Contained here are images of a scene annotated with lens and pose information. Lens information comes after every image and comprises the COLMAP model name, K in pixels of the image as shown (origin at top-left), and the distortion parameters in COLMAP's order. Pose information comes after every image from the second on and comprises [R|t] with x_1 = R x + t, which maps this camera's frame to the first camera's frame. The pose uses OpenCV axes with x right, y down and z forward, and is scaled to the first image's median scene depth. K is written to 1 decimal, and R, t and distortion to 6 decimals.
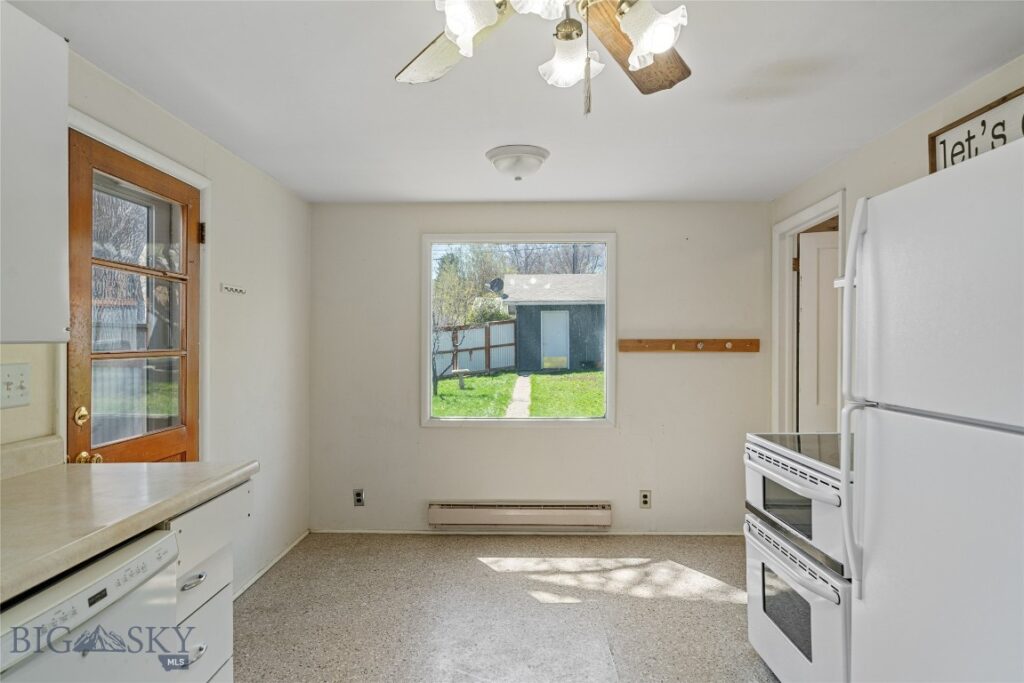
lens RADIAL K [[619.1, 0, 509.1], [0, 619.1, 339.3], [0, 0, 1]] dist [-0.002369, -0.002862]
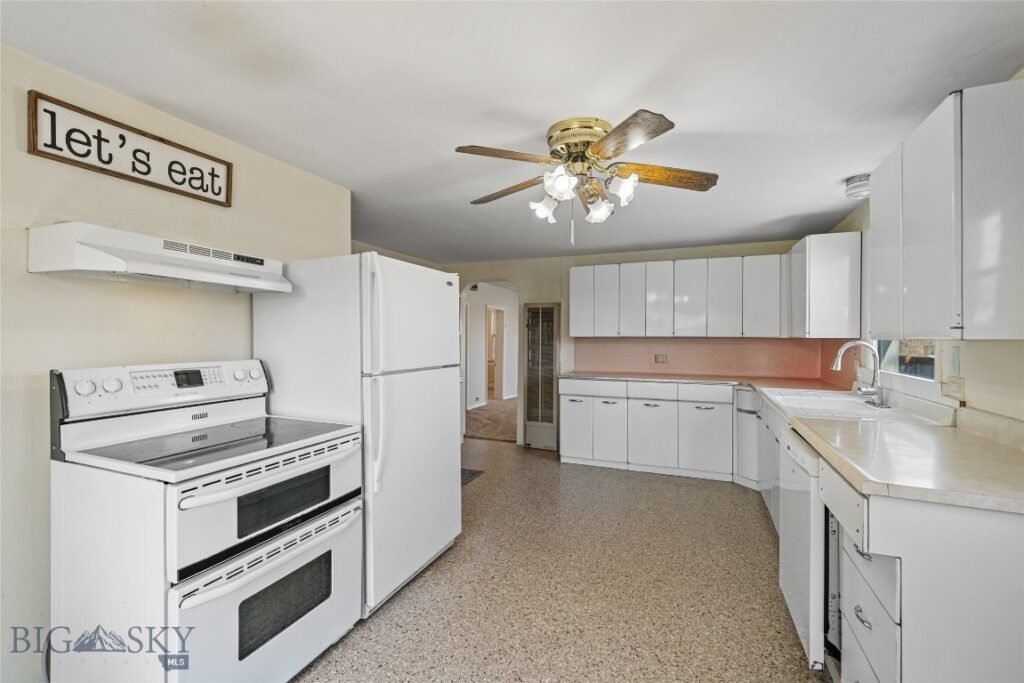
lens RADIAL K [[450.6, 0, 513.0], [0, 450.6, 336.6], [0, 0, 1]] dist [0.000523, 0.000053]
pose [[-0.931710, 0.000293, 0.363202, -0.087168], [-0.001012, 0.999994, -0.003405, 0.001501], [-0.363201, -0.003540, -0.931704, 0.804399]]
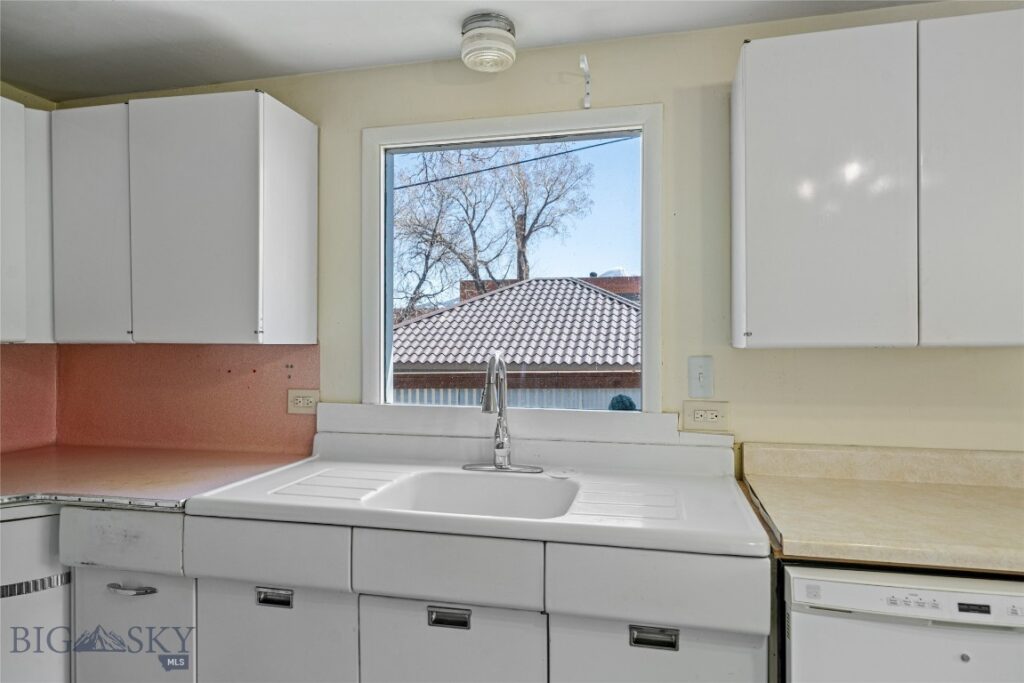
lens RADIAL K [[619.1, 0, 512.9], [0, 619.1, 350.1], [0, 0, 1]] dist [-0.002369, -0.002862]
pose [[-0.204474, 0.016184, -0.978738, 0.114894], [0.001692, 0.999868, 0.016180, -0.001720], [0.978871, 0.001652, -0.204474, 0.130009]]
